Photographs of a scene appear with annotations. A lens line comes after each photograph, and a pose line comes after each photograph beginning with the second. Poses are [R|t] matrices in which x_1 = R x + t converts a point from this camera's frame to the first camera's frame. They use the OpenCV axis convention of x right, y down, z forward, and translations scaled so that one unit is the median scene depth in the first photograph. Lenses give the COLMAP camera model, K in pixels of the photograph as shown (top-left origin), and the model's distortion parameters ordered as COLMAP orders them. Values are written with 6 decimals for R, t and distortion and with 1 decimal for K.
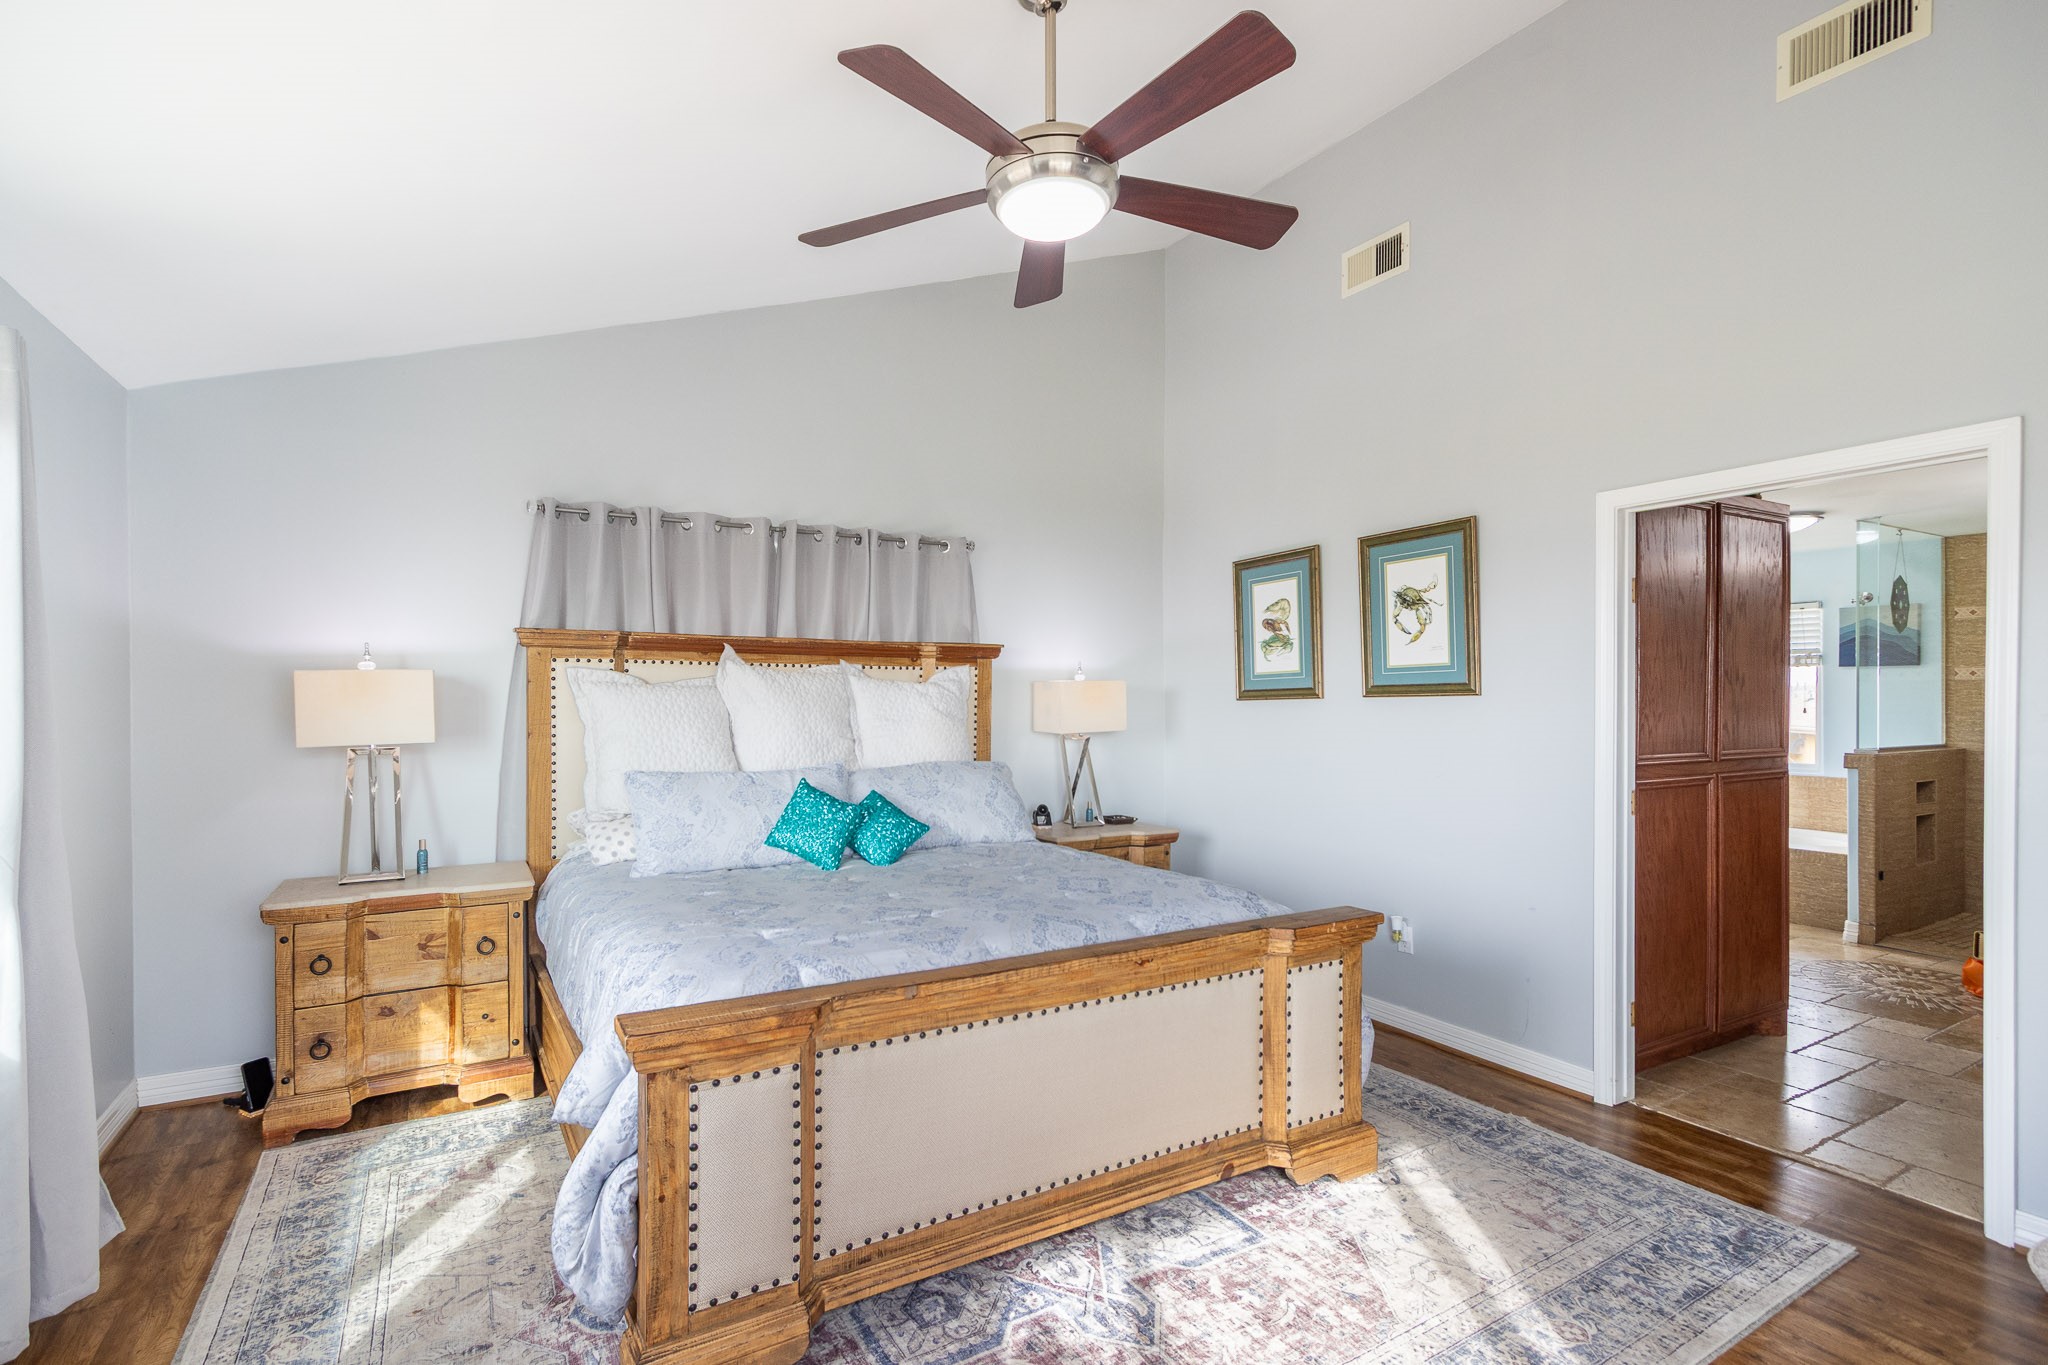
lens RADIAL K [[979.8, 0, 998.4], [0, 979.8, 704.0], [0, 0, 1]] dist [0.012785, -0.005202]
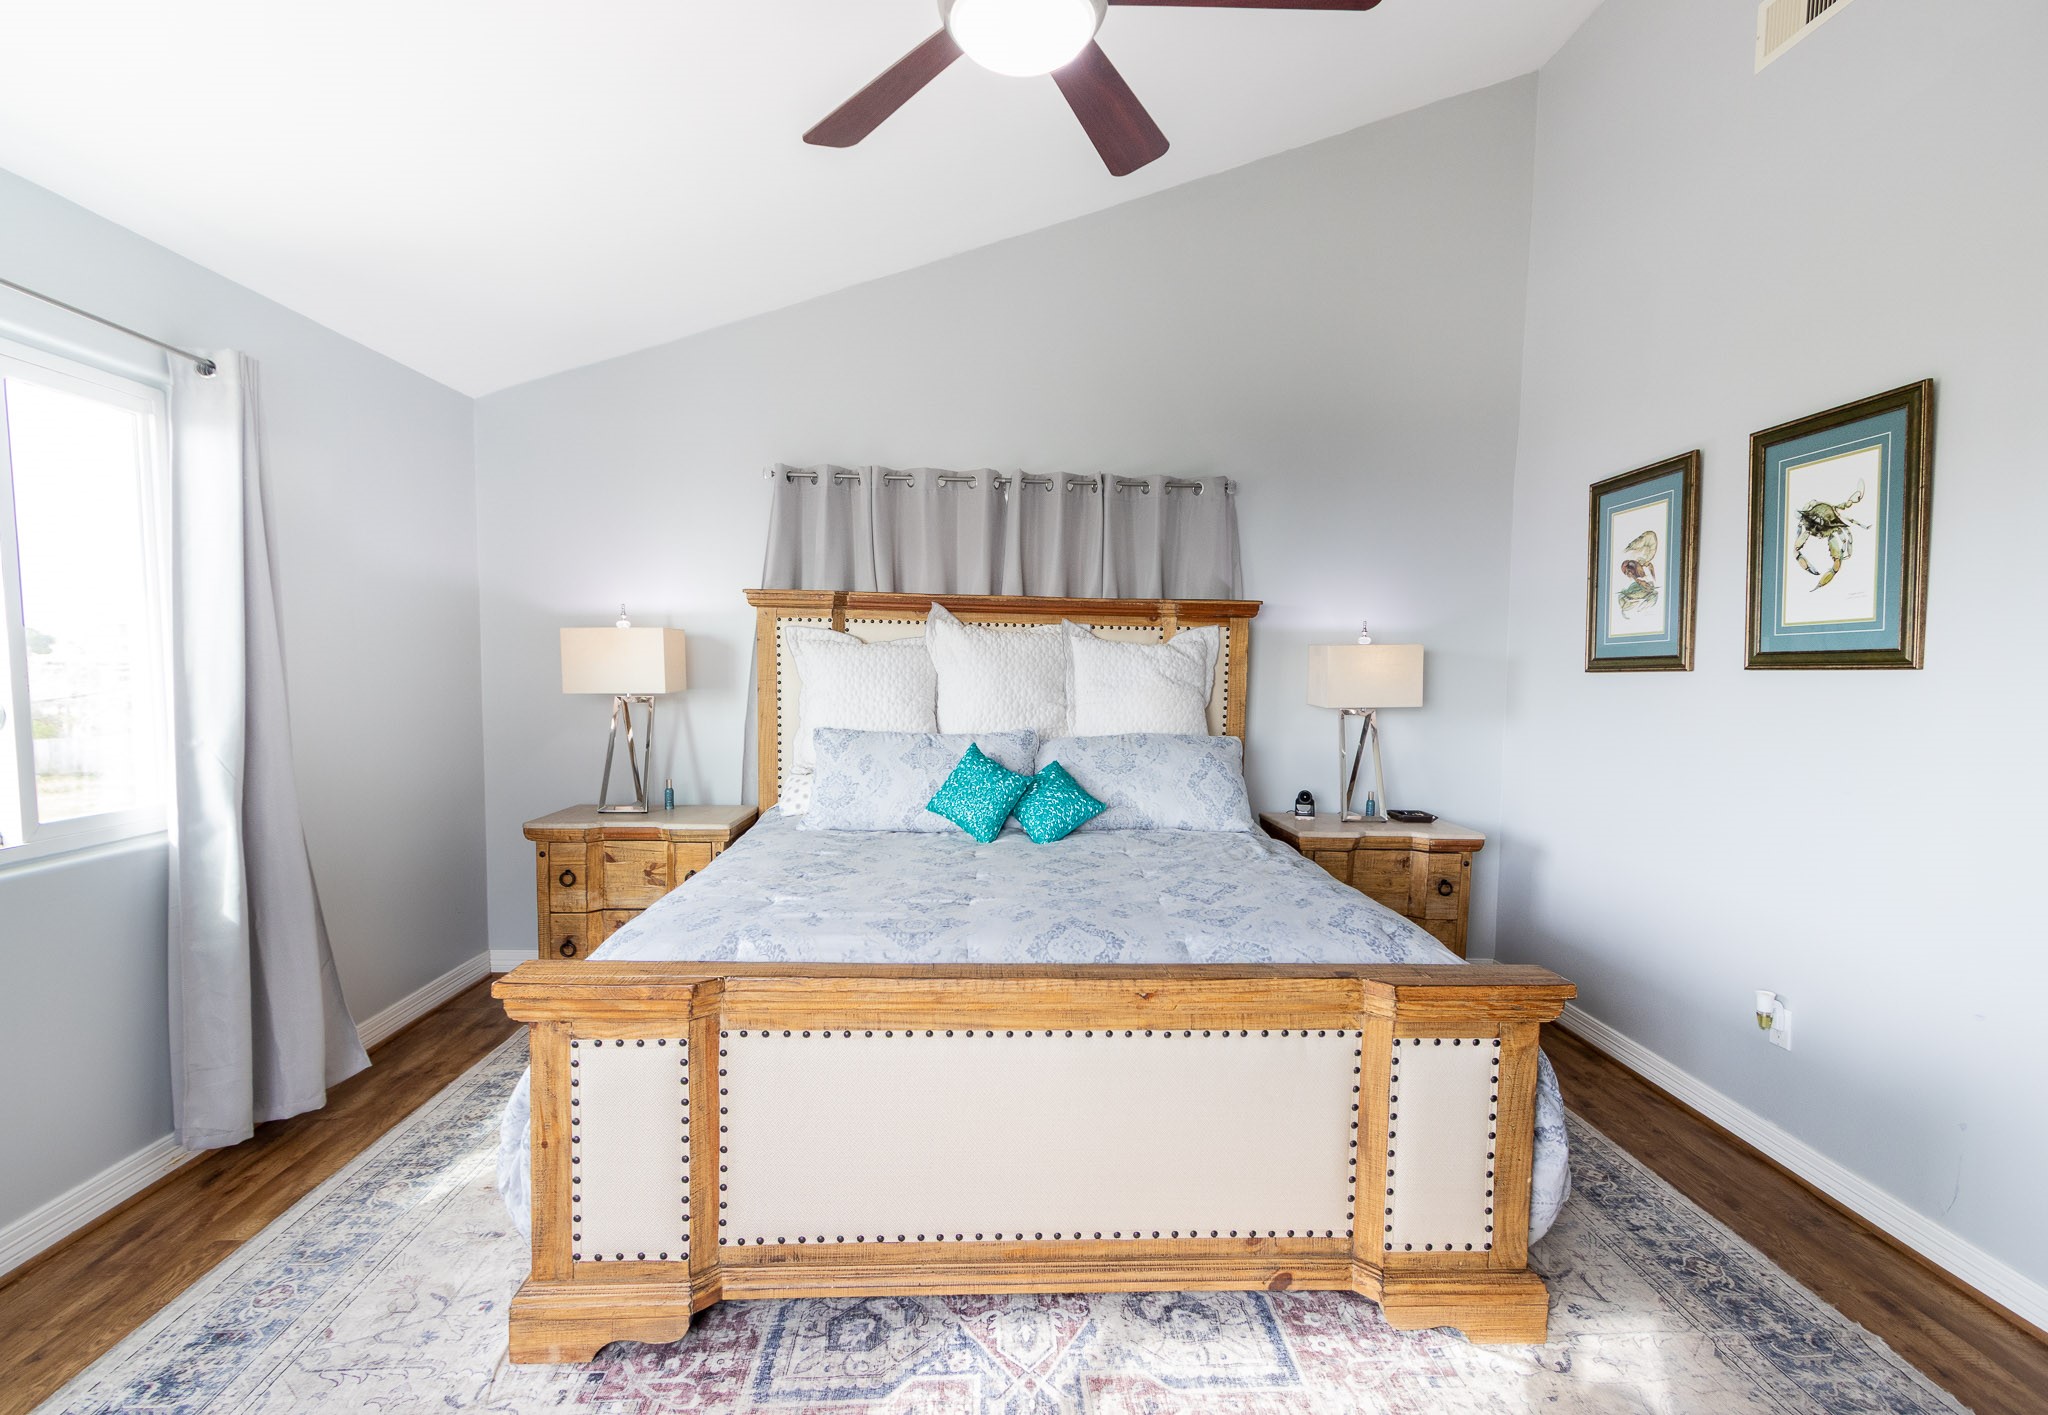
lens RADIAL K [[990.8, 0, 1008.7], [0, 990.8, 730.3], [0, 0, 1]] dist [0.011531, -0.005208]
pose [[0.888844, 0.047268, -0.455765, 0.316615], [-0.020147, 0.997735, 0.064185, 0.001168], [0.457766, -0.047868, 0.887783, 0.197735]]
